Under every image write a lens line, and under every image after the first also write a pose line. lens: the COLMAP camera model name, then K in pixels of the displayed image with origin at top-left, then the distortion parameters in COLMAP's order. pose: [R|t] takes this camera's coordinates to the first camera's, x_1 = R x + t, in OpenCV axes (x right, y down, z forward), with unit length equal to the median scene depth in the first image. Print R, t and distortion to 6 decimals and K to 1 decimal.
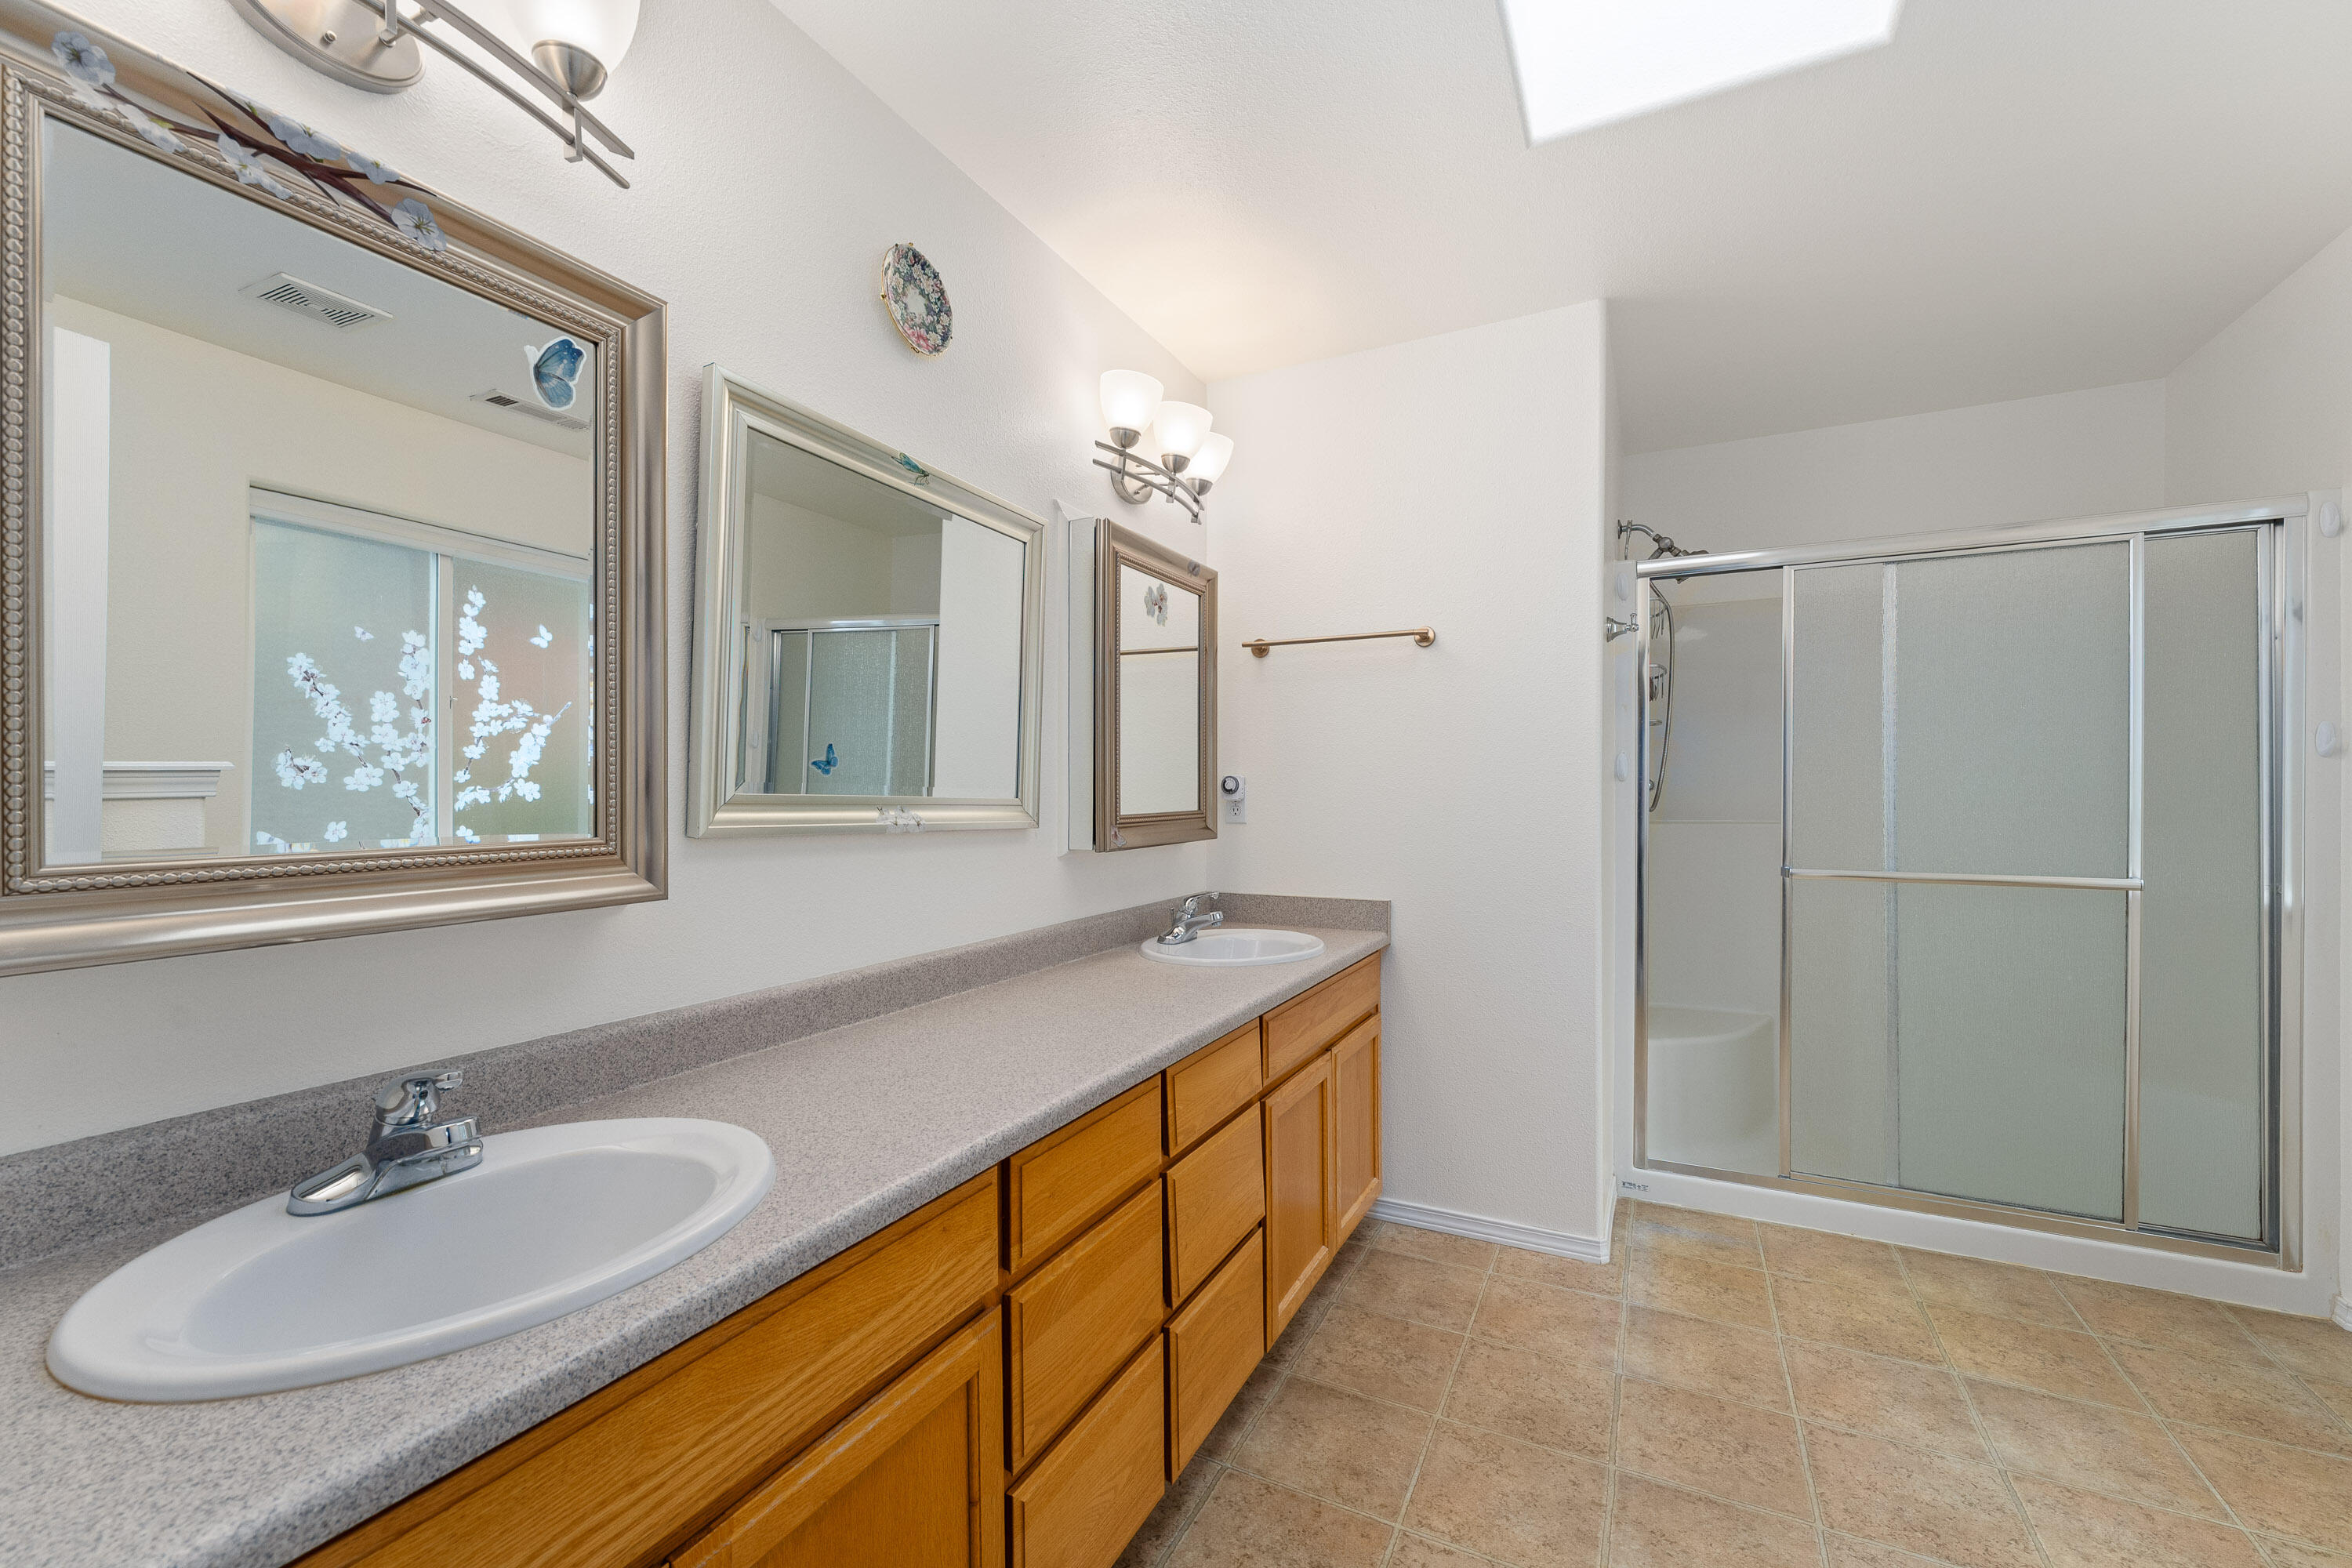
lens RADIAL K [[911.1, 0, 1149.6], [0, 911.1, 790.4], [0, 0, 1]] dist [-0.016431, 0.000280]
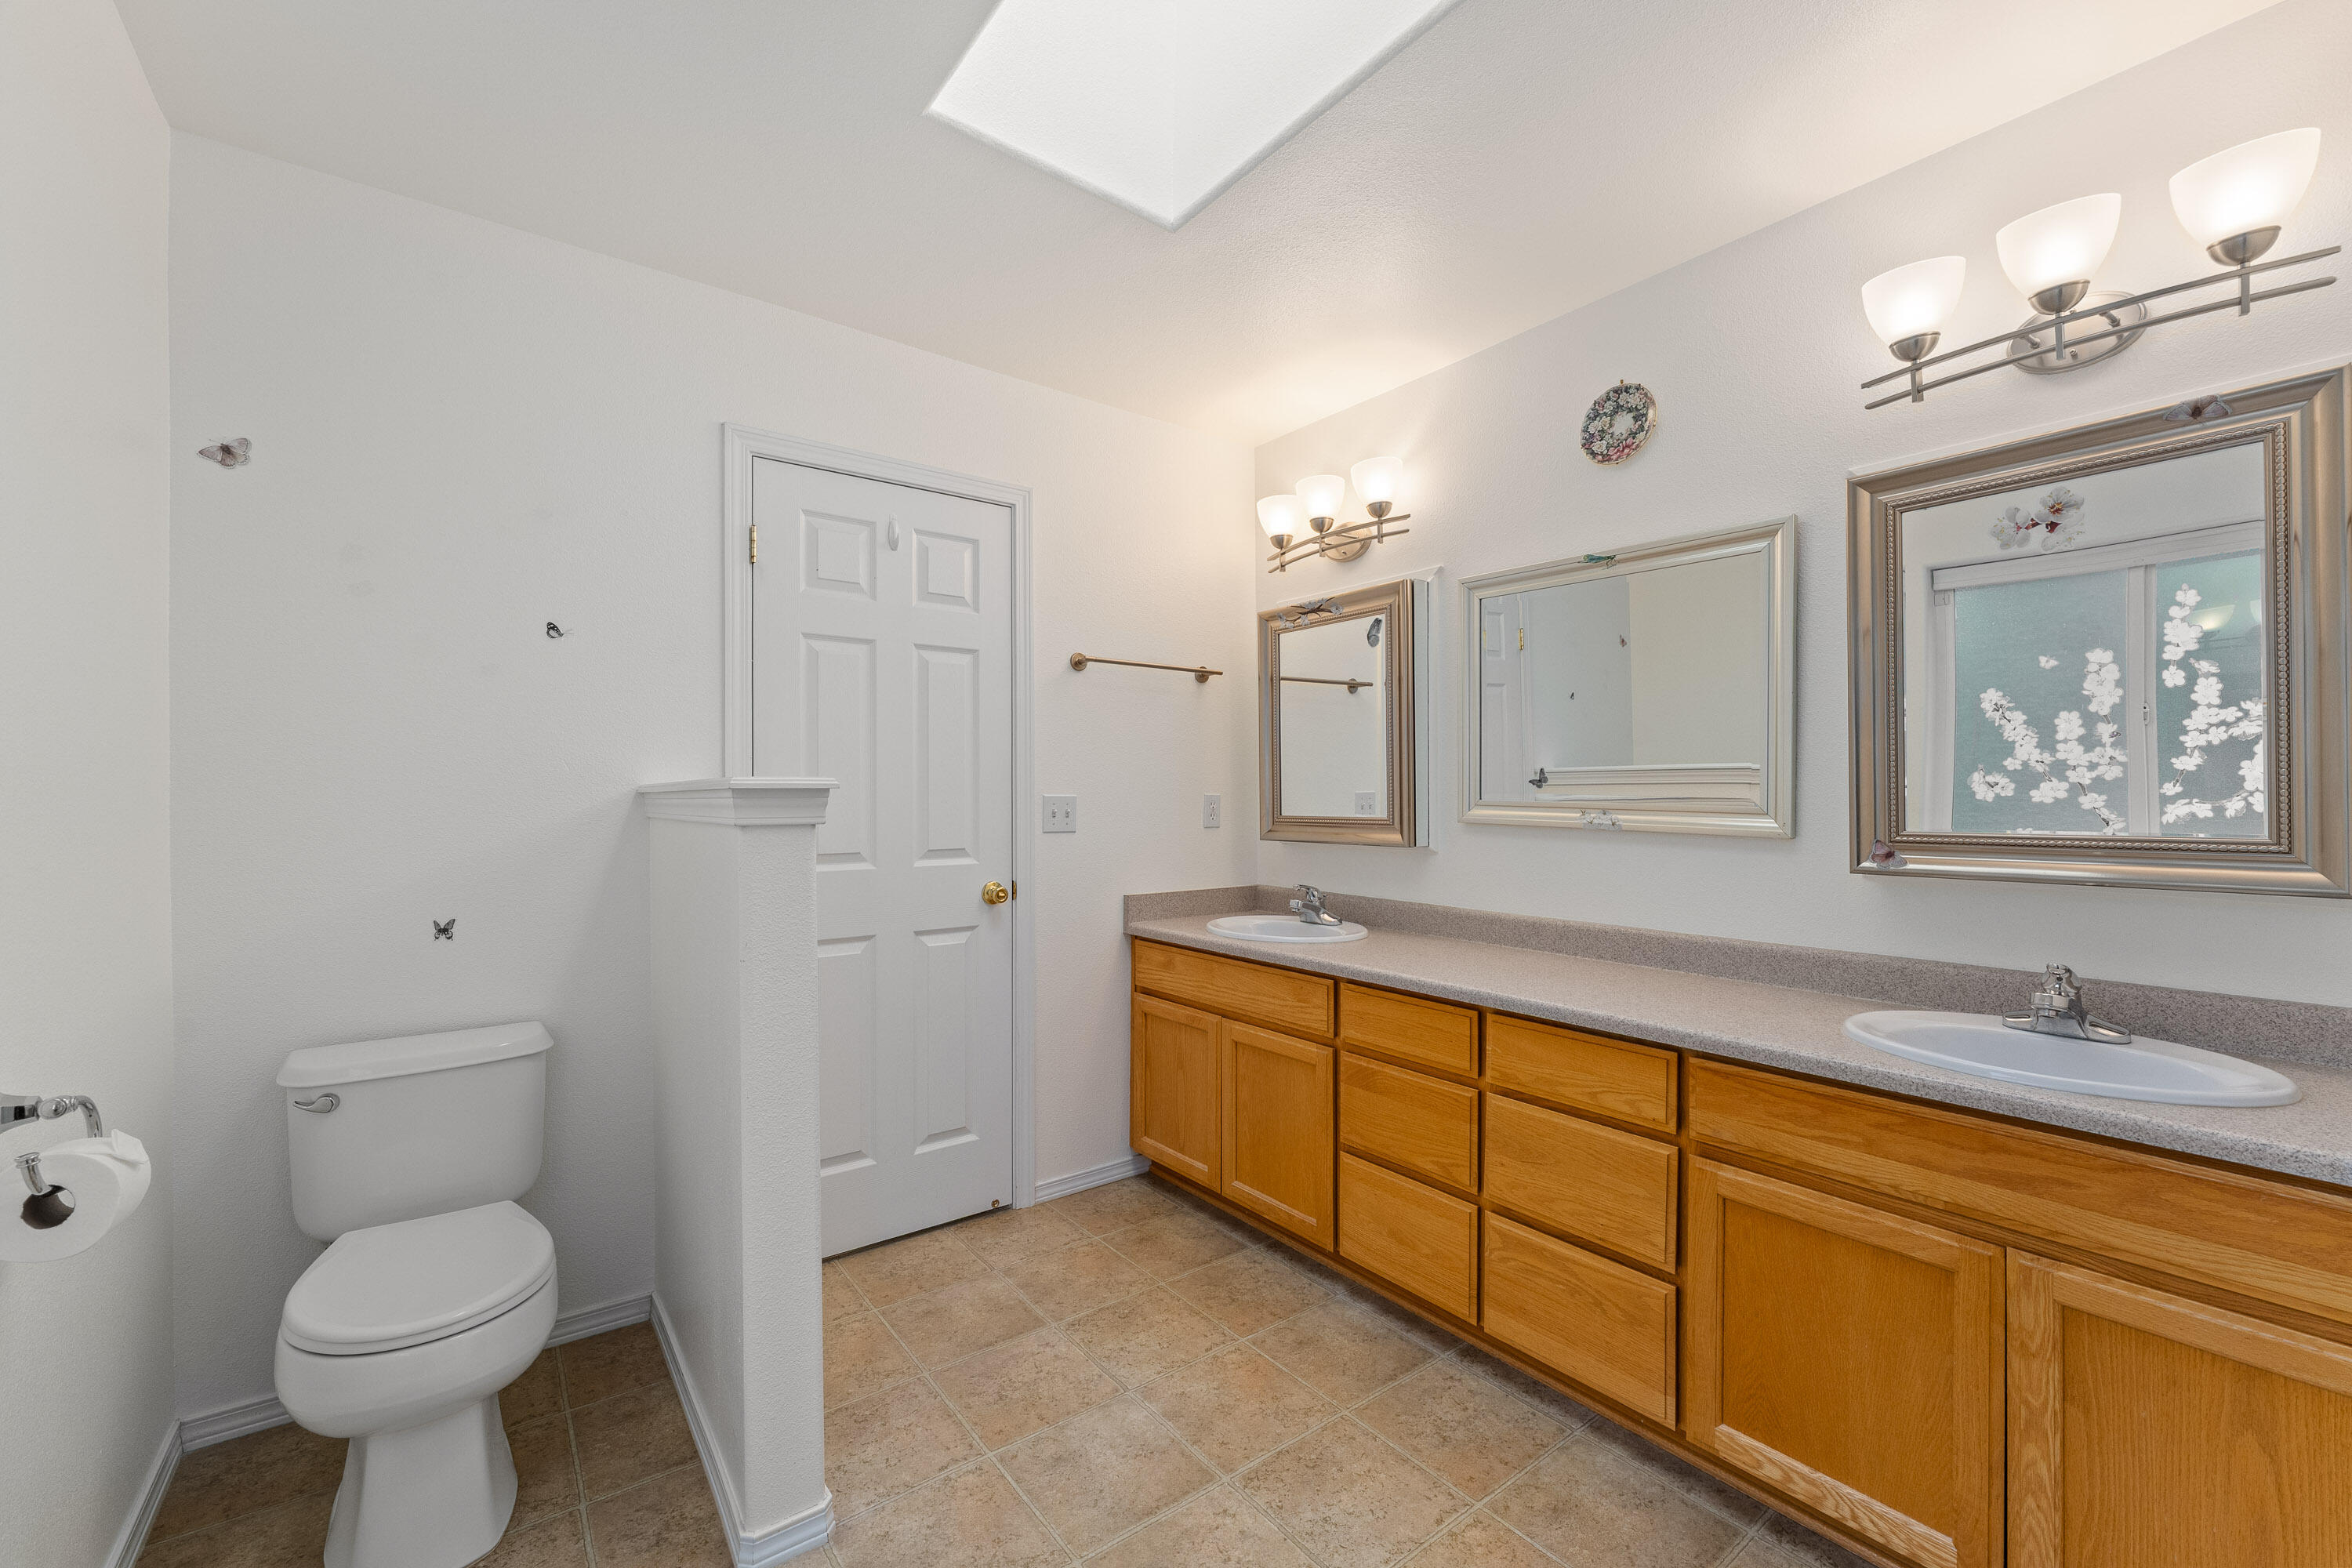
lens RADIAL K [[911.1, 0, 1158.1], [0, 911.1, 789.6], [0, 0, 1]] dist [-0.016431, 0.000280]
pose [[-0.413736, -0.010417, -0.910337, 0.570195], [-0.008270, 0.999936, -0.007683, 0.001352], [0.910359, 0.004349, -0.413795, 0.445023]]
